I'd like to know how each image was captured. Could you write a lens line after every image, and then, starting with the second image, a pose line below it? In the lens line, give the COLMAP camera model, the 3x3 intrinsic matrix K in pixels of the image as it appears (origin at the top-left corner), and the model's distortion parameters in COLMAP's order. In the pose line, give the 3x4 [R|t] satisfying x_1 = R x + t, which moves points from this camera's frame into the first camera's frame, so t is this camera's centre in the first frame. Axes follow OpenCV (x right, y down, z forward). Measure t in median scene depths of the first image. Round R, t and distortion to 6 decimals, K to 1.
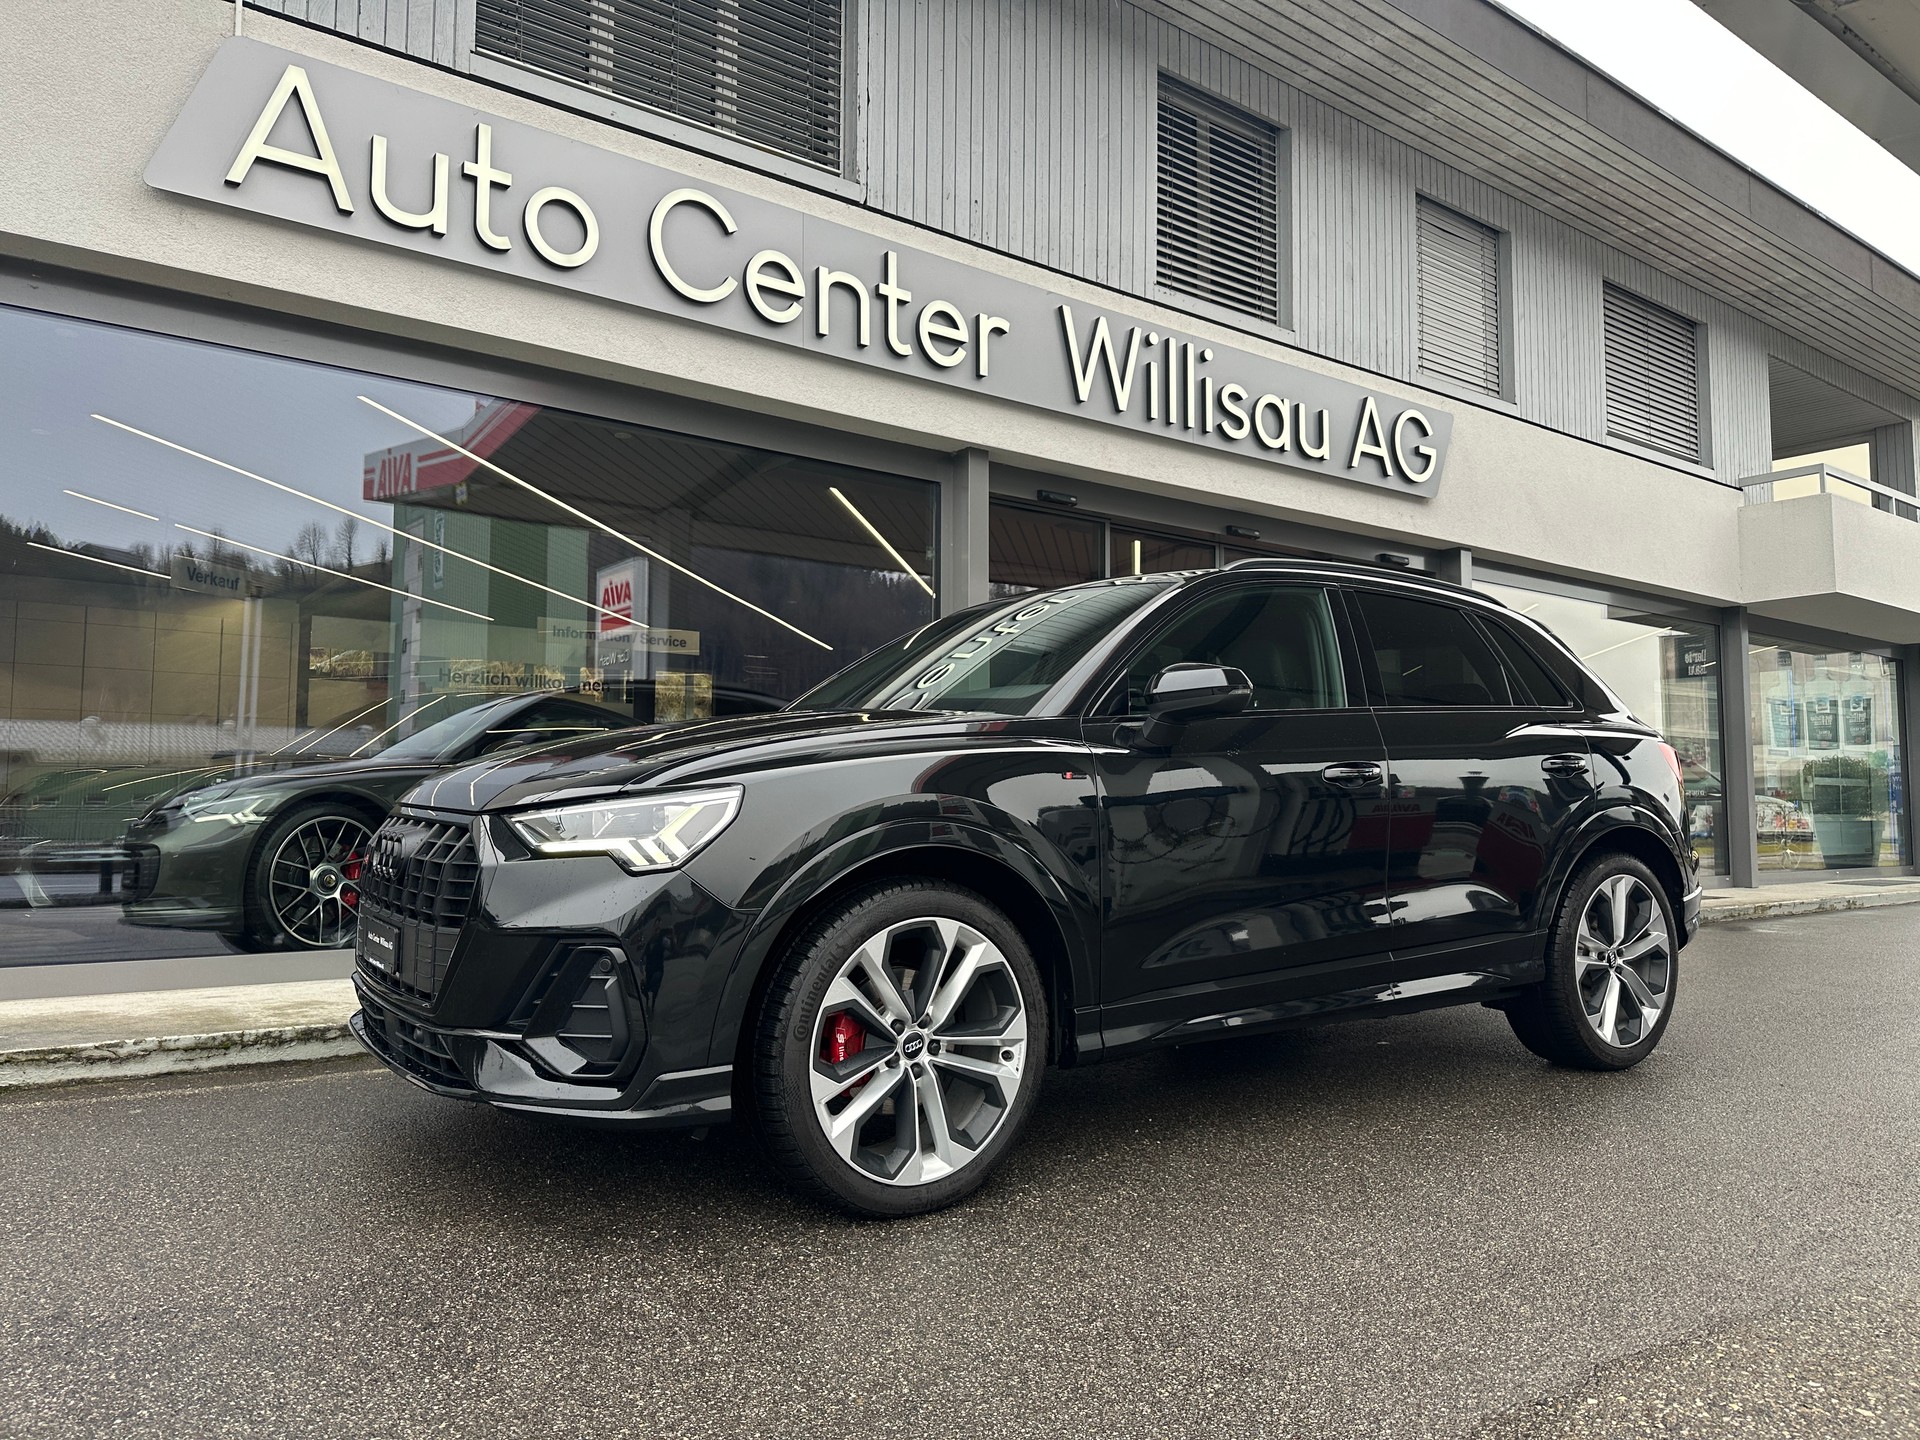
lens RADIAL K [[1351.0, 0, 951.5], [0, 1351.0, 713.5], [0, 0, 1]] dist [0.016756, -0.029832]
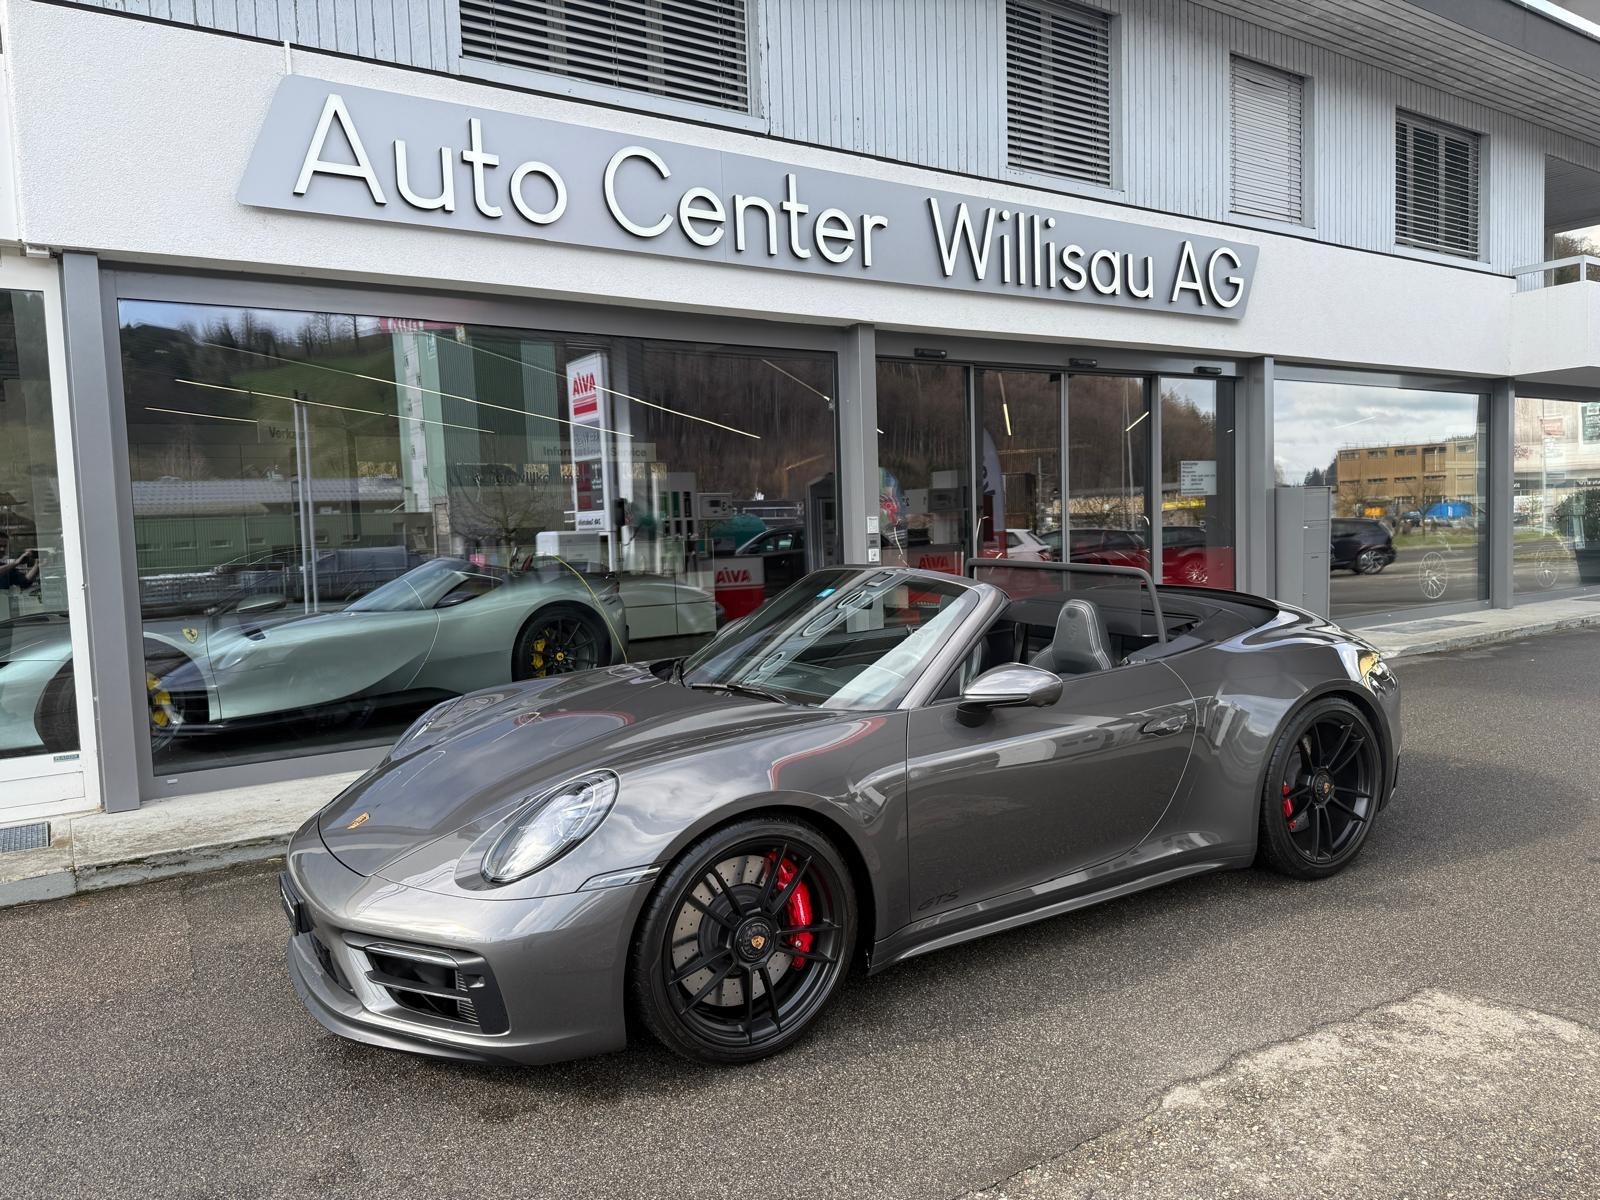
lens RADIAL K [[1125.9, 0, 806.7], [0, 1125.9, 608.5], [0, 0, 1]] dist [0.016756, -0.029832]
pose [[0.997708, -0.035123, -0.057838, 0.013558], [0.043354, 0.988061, 0.147836, -0.078514], [0.051955, -0.150004, 0.987319, -0.086377]]
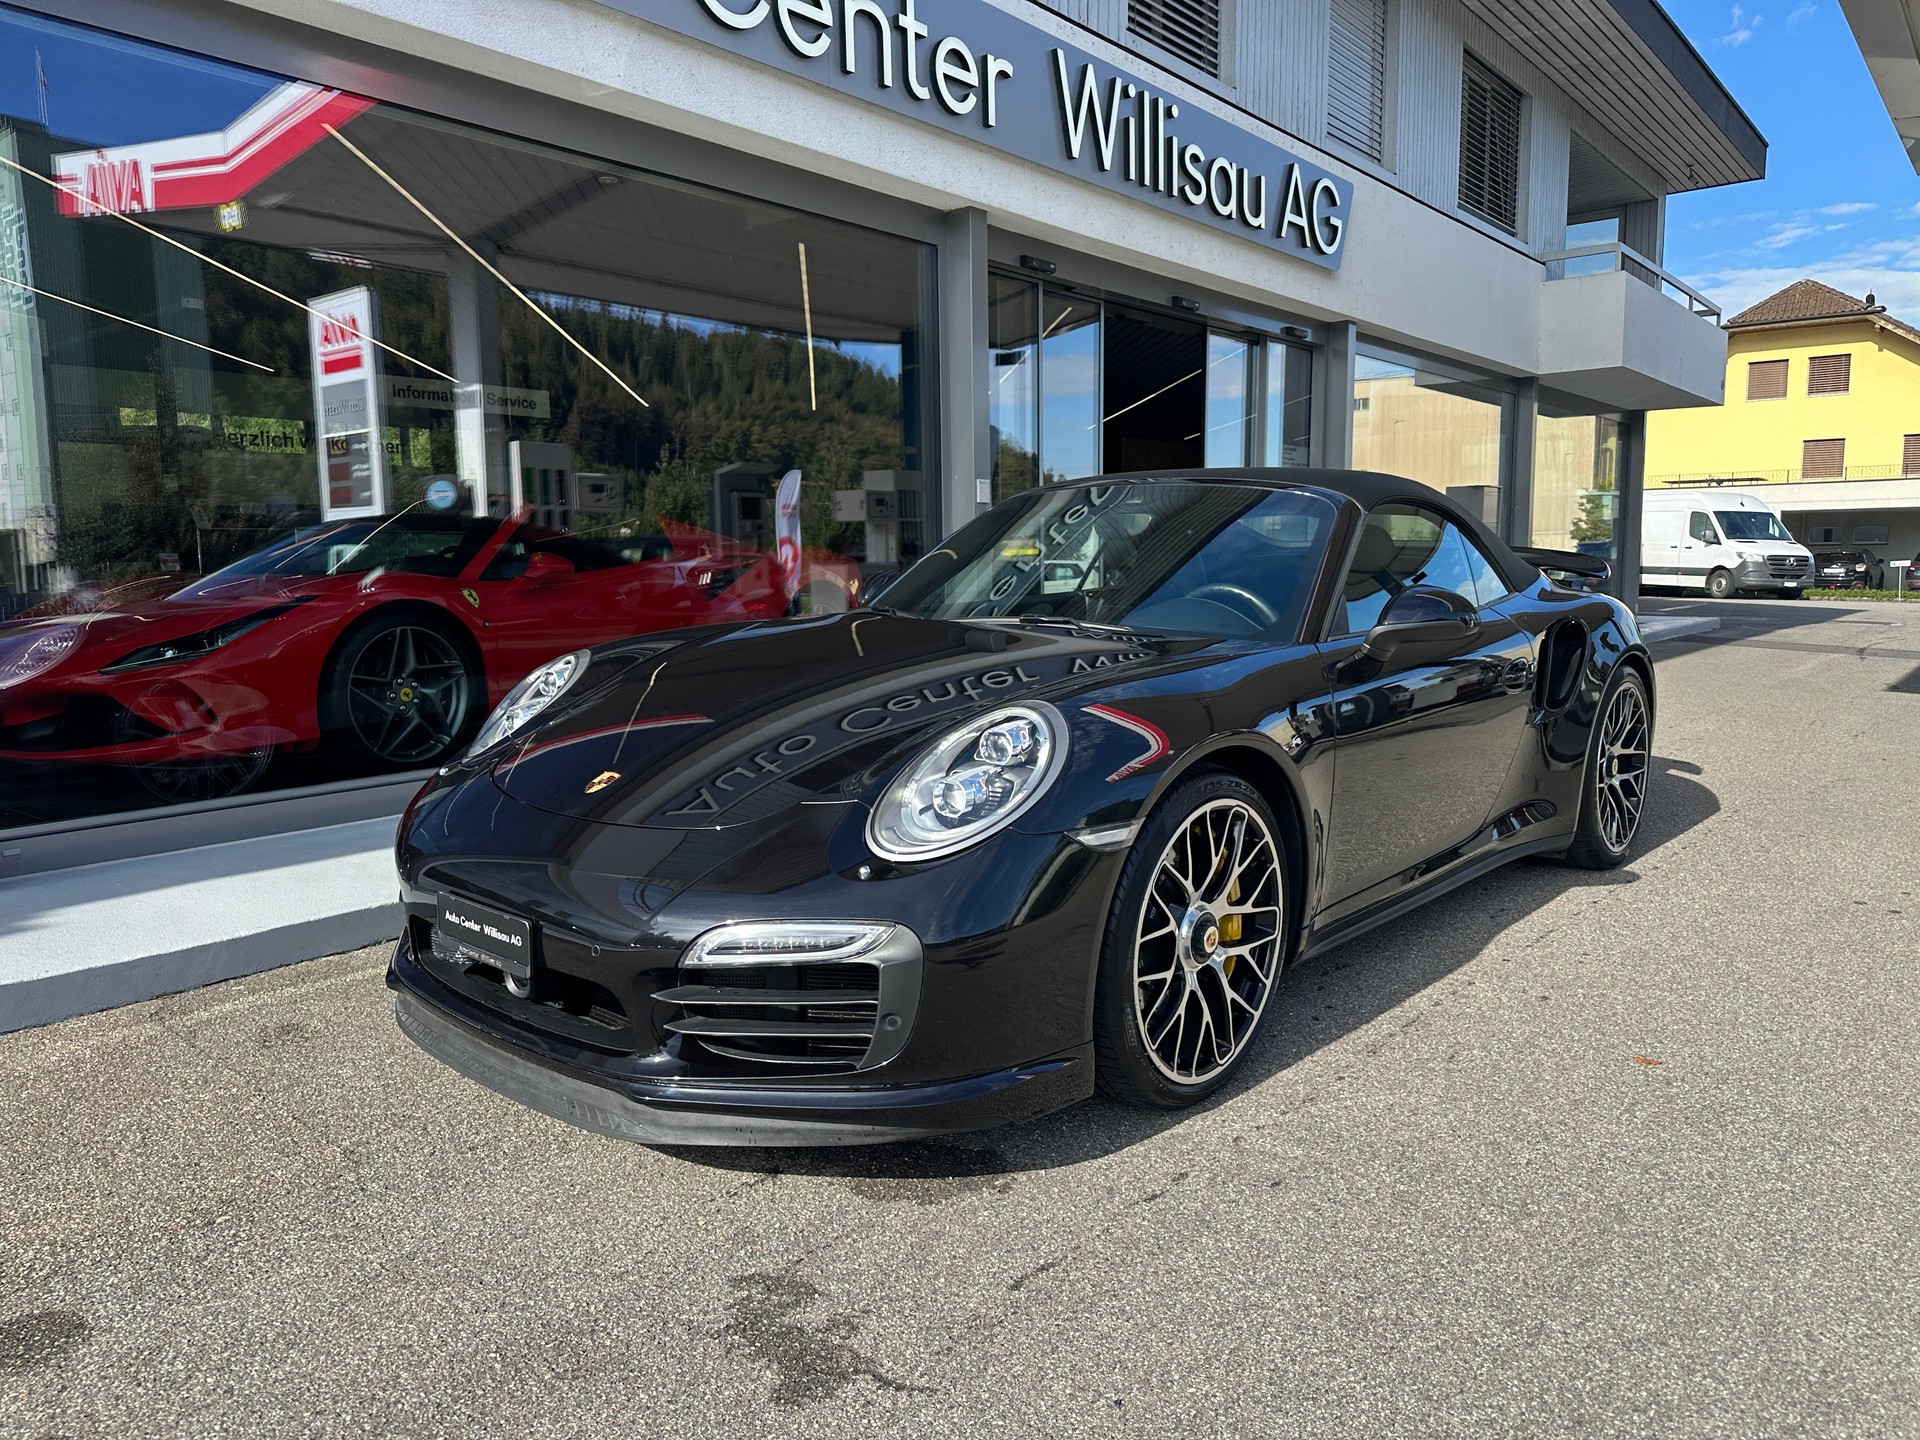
lens RADIAL K [[1351.0, 0, 965.4], [0, 1351.0, 735.0], [0, 0, 1]] dist [0.016756, -0.029832]
pose [[0.970198, -0.047551, 0.237600, -0.203299], [-0.001663, 0.979227, 0.202763, -0.026336], [-0.242306, -0.197115, 0.949965, 0.034291]]
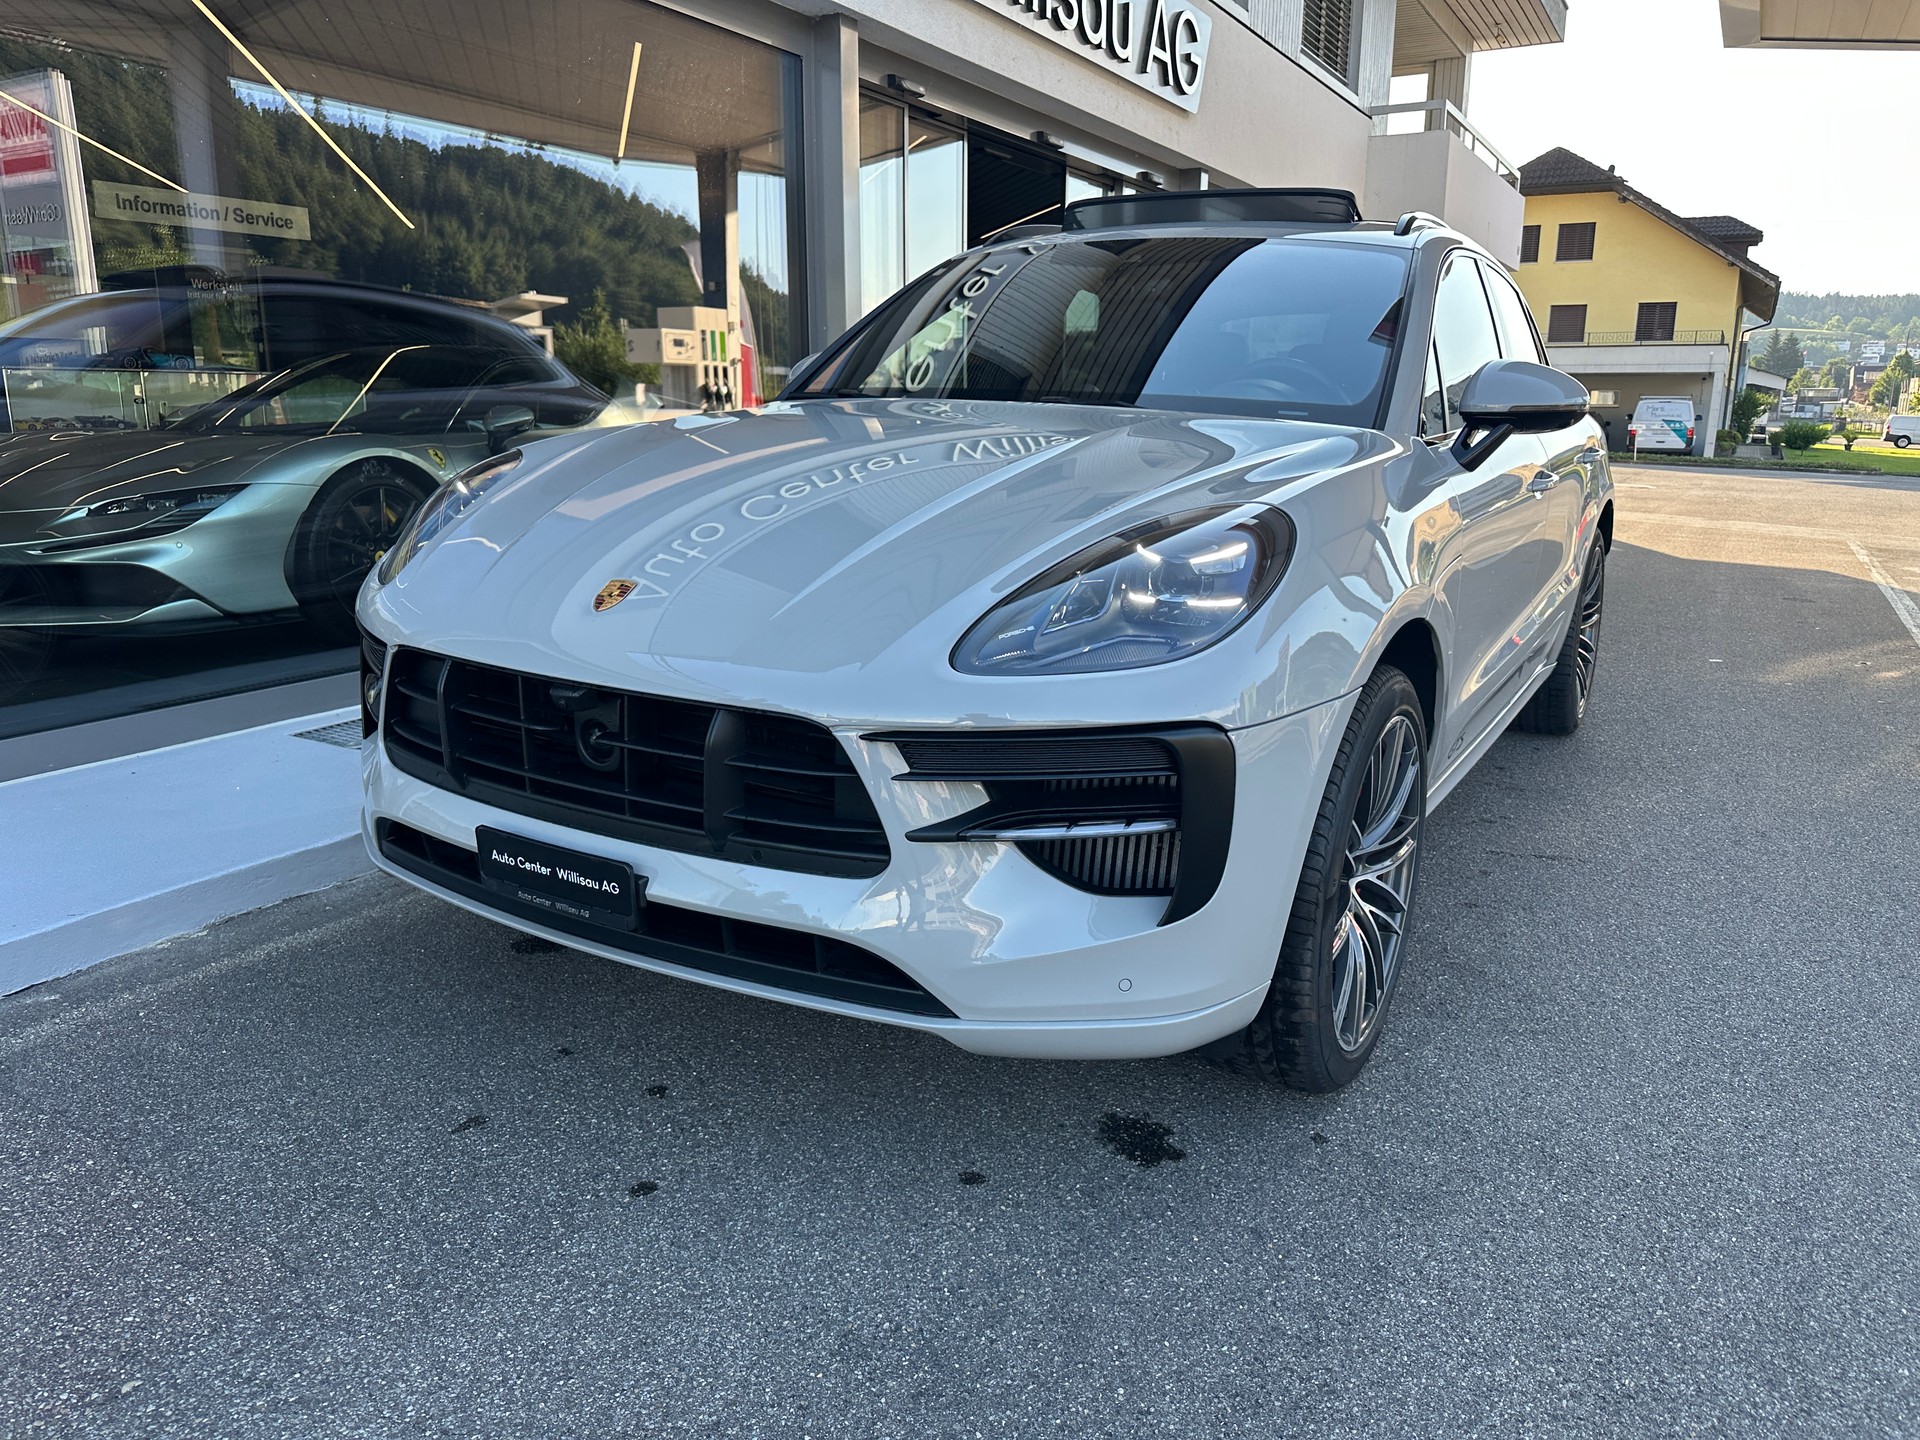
lens RADIAL K [[1351.0, 0, 971.6], [0, 1351.0, 722.6], [0, 0, 1]] dist [0.016756, -0.029832]
pose [[0.915157, -0.090259, 0.392862, -0.242476], [-0.033855, 0.953955, 0.298032, -0.031061], [-0.401673, -0.286046, 0.869963, 0.115955]]
